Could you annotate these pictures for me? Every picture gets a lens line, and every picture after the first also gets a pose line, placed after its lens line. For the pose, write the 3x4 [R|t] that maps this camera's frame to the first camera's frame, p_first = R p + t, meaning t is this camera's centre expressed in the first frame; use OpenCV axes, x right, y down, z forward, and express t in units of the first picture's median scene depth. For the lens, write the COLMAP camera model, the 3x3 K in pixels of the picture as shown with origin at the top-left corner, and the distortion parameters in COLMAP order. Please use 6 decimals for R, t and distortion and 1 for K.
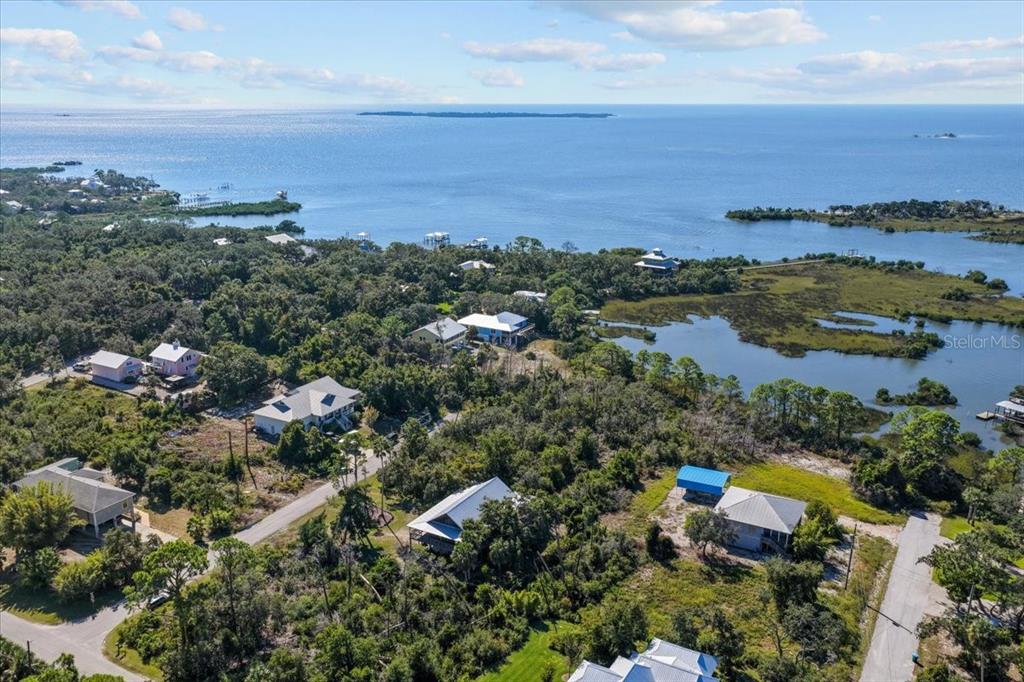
lens RADIAL K [[856.0, 0, 514.6], [0, 856.0, 341.4], [0, 0, 1]] dist [-0.003126, 0.013872]
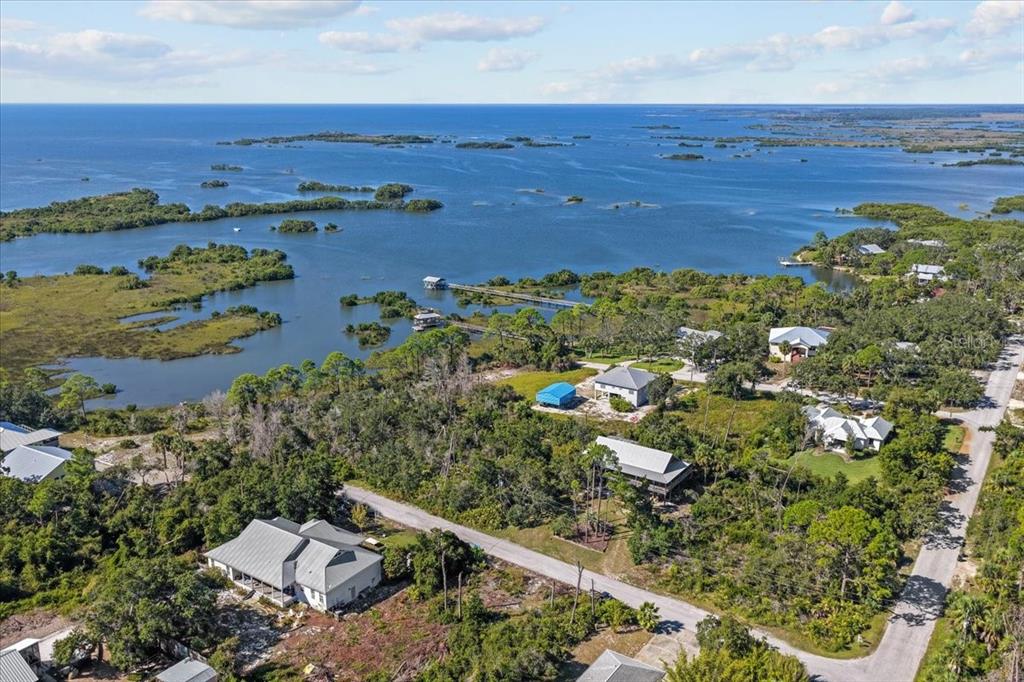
lens RADIAL K [[856.0, 0, 514.6], [0, 856.0, 341.4], [0, 0, 1]] dist [-0.003126, 0.013872]
pose [[0.075537, -0.270712, 0.959692, -0.586870], [0.270169, 0.931998, 0.241636, -0.141735], [-0.959845, 0.241027, 0.143538, 0.499712]]
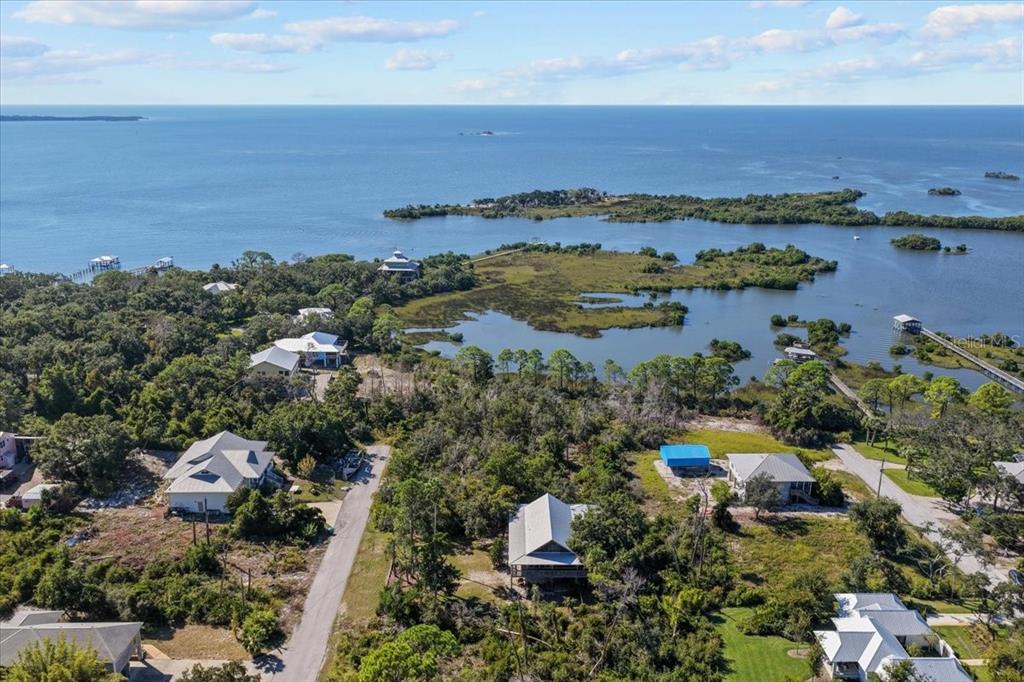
lens RADIAL K [[856.0, 0, 514.6], [0, 856.0, 341.4], [0, 0, 1]] dist [-0.003126, 0.013872]
pose [[0.863355, -0.137046, 0.485630, -0.270954], [0.137700, 0.989872, 0.034540, -0.026826], [-0.485445, 0.037051, 0.873482, 0.094007]]
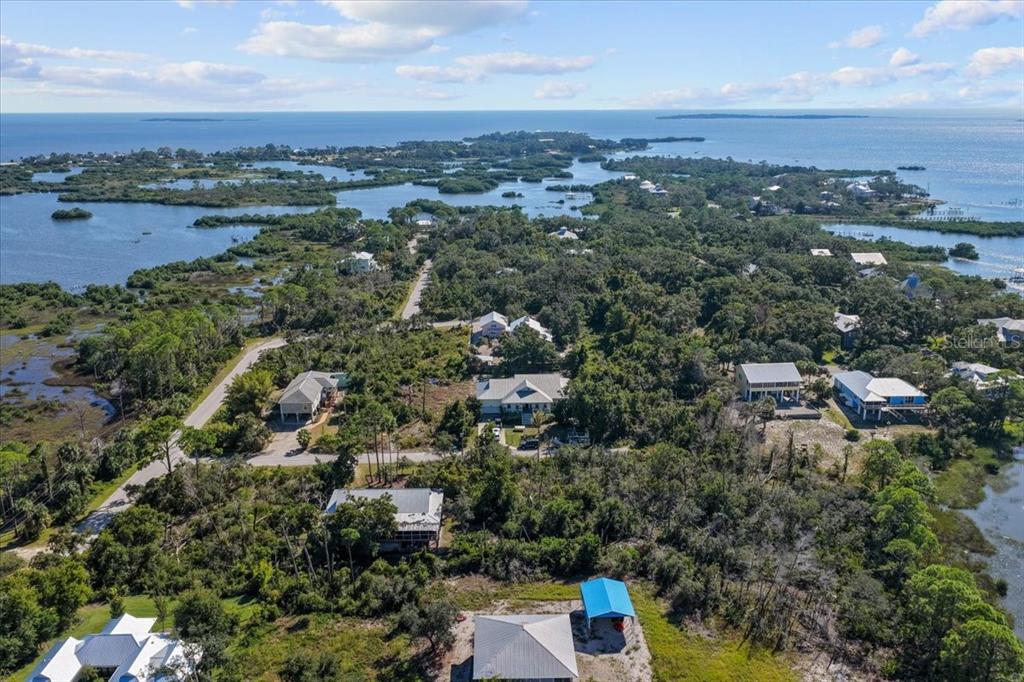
lens RADIAL K [[856.0, 0, 514.6], [0, 856.0, 341.4], [0, 0, 1]] dist [-0.003126, 0.013872]
pose [[0.529261, 0.226322, -0.817717, 0.434989], [-0.231336, 0.965745, 0.117561, -0.079101], [0.816312, 0.126947, 0.563488, 0.269419]]
